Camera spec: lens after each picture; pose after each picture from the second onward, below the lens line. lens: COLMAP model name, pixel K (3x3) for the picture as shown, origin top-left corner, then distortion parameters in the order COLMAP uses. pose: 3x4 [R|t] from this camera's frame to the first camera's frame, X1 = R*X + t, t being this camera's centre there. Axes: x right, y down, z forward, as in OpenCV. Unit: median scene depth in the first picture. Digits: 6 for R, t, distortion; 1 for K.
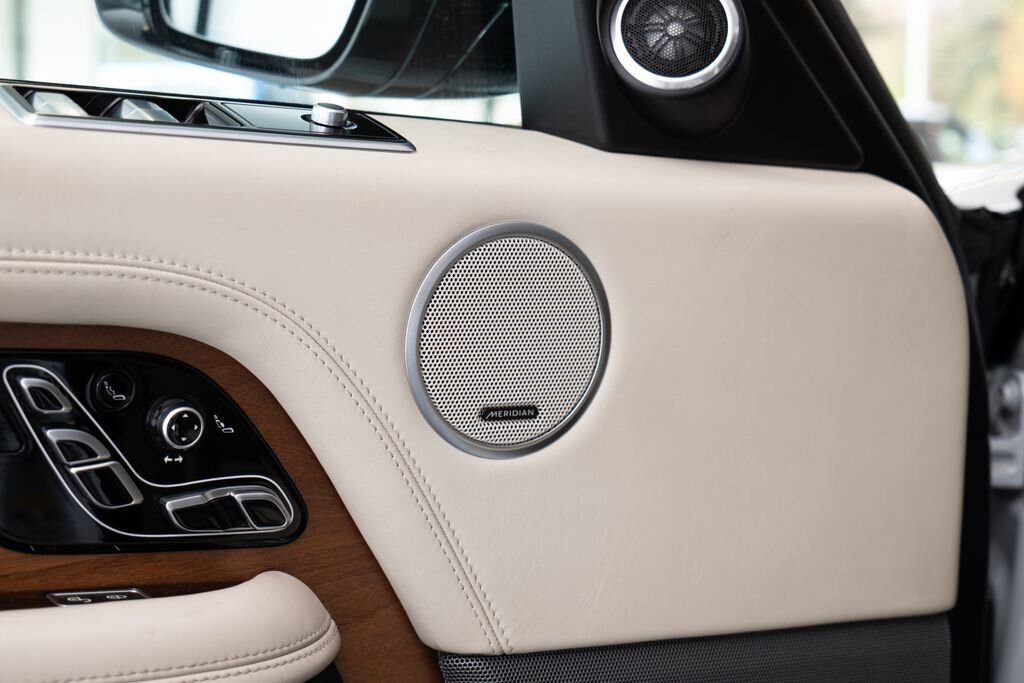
lens RADIAL K [[1853.2, 0, 512.0], [0, 1853.2, 341.5], [0, 0, 1]] dist [-0.038268, -0.197084]
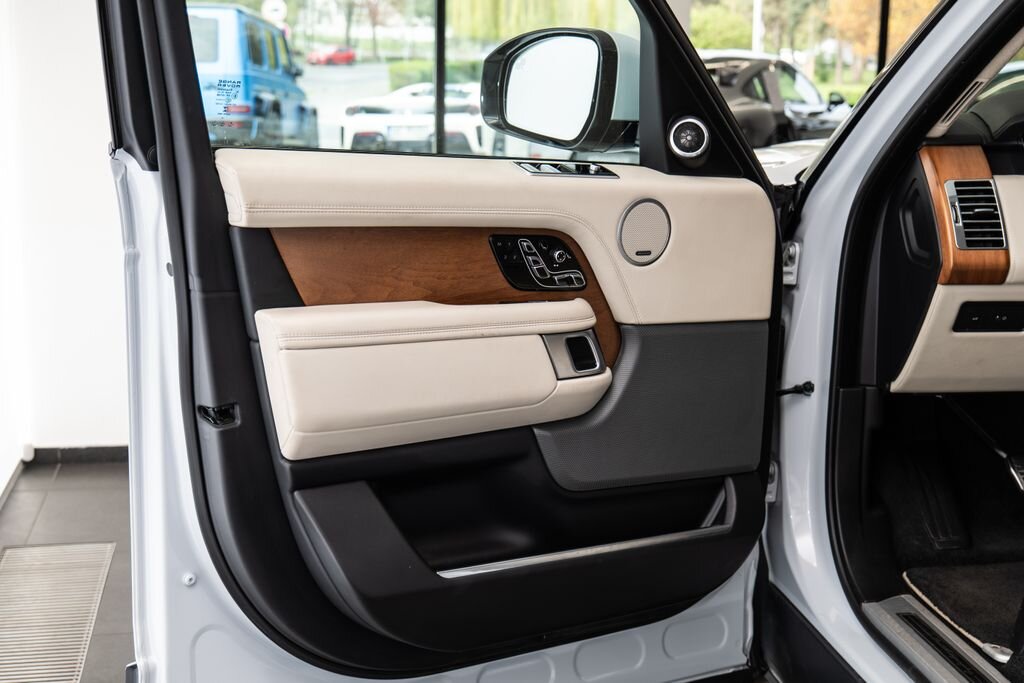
lens RADIAL K [[1495.0, 0, 512.0], [0, 1495.0, 341.5], [0, 0, 1]] dist [0.012615, -0.032927]
pose [[0.998043, -0.003283, 0.062440, -0.412091], [-0.001693, 0.996835, 0.079475, -0.018176], [-0.062503, -0.079425, 0.994879, -1.738086]]
